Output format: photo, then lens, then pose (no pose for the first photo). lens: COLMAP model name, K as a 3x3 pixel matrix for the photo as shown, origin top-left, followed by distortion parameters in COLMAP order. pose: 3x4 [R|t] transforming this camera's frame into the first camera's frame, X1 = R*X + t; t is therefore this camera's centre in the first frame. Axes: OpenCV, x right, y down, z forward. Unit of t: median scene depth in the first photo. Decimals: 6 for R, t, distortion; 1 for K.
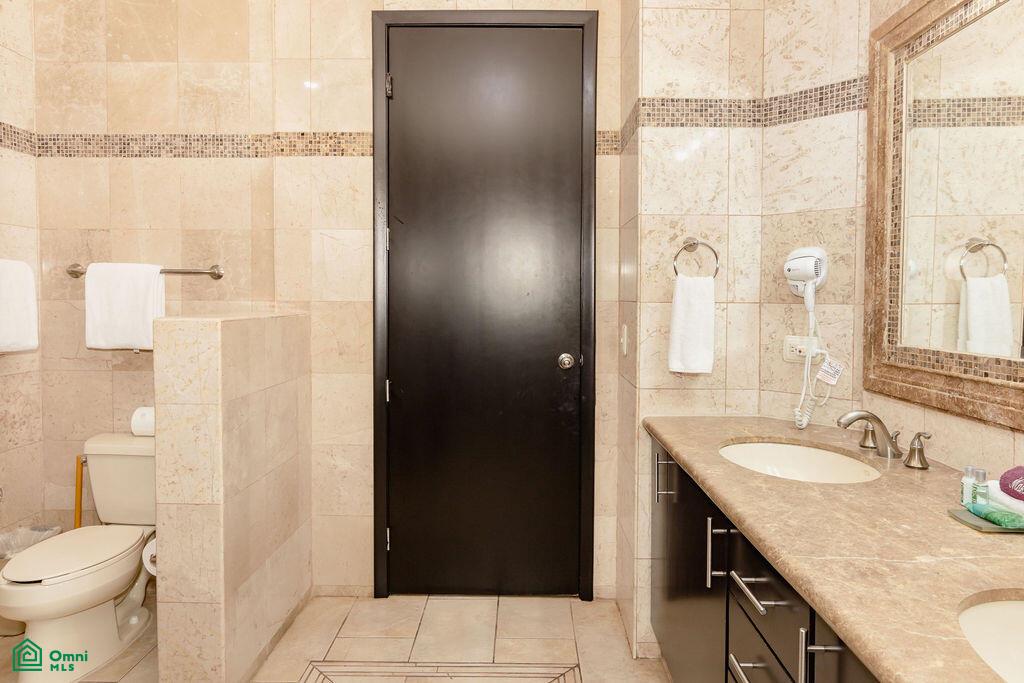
lens RADIAL K [[618.4, 0, 512.0], [0, 618.4, 312.8], [0, 0, 1]] dist [0.000443, 0.000911]
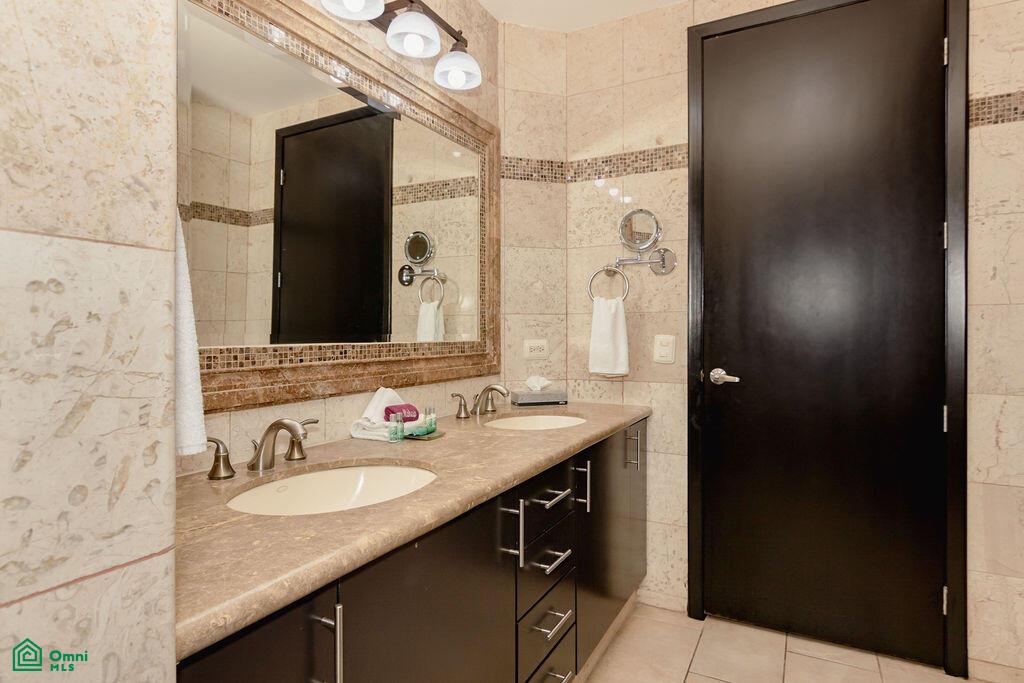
lens RADIAL K [[647.2, 0, 469.5], [0, 647.2, 326.2], [0, 0, 1]] dist [0.000361, -0.000245]
pose [[-0.889983, -0.002630, 0.455986, -0.075794], [0.003106, 0.999925, 0.011829, 0.014946], [-0.455983, 0.011943, -0.889908, 1.527773]]
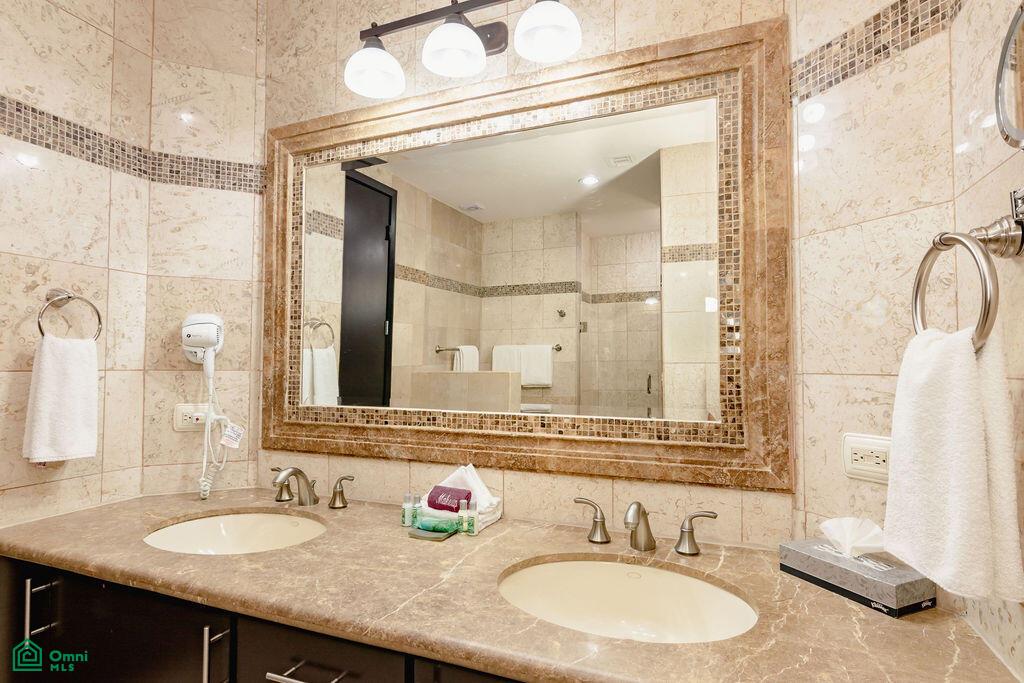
lens RADIAL K [[538.9, 0, 525.1], [0, 538.9, 344.1], [0, 0, 1]] dist [0.001409, 0.000491]
pose [[0.371156, 0.031604, 0.928033, -0.156331], [0.021590, 0.998857, -0.042651, -0.010021], [-0.928320, 0.035866, 0.370049, 0.224841]]
